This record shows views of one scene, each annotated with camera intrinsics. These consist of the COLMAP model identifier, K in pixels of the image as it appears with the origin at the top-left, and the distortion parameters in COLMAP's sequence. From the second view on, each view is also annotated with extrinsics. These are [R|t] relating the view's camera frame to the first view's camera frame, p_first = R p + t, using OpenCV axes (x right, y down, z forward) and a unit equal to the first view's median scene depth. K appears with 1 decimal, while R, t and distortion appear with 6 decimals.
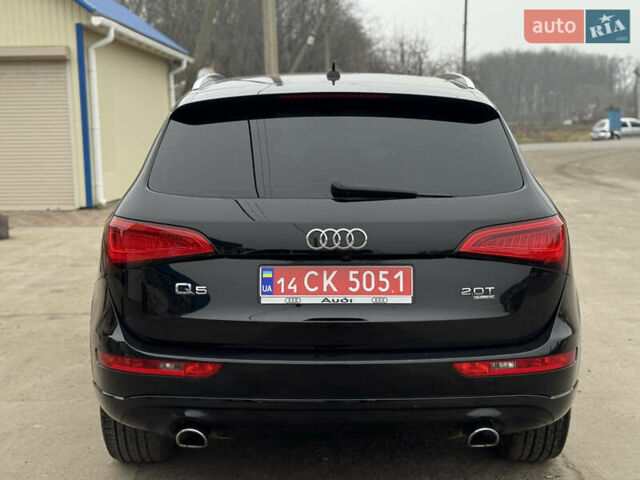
lens RADIAL K [[884.5, 0, 320.0], [0, 884.5, 240.0], [0, 0, 1]] dist [0.114179, -0.011959]
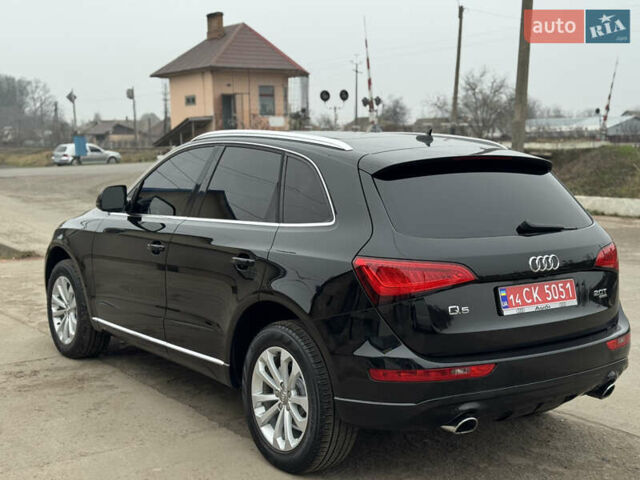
lens RADIAL K [[884.5, 0, 320.0], [0, 884.5, 240.0], [0, 0, 1]] dist [0.114179, -0.011959]
pose [[0.806504, -0.053923, 0.588764, -1.071347], [0.067949, 0.997687, -0.001704, -0.058073], [-0.587311, 0.041380, 0.808303, 0.073347]]
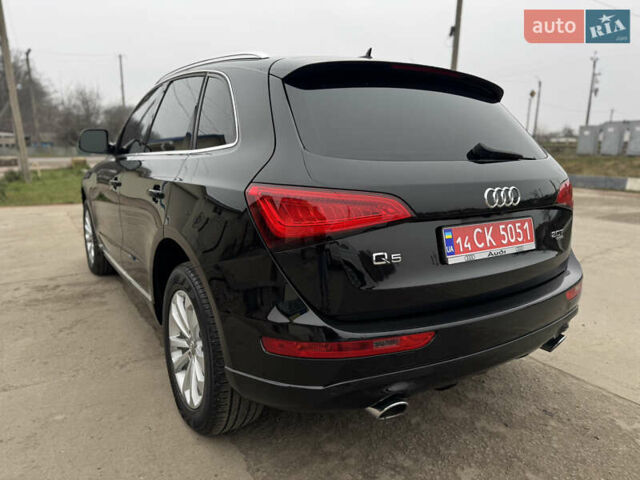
lens RADIAL K [[450.7, 0, 319.0], [0, 450.7, 236.4], [0, 0, 1]] dist [0.043818, -0.047981]
pose [[0.832640, -0.090733, 0.546331, -0.467056], [0.055154, 0.995169, 0.081218, -0.010196], [-0.551061, -0.037493, 0.833622, 0.651057]]
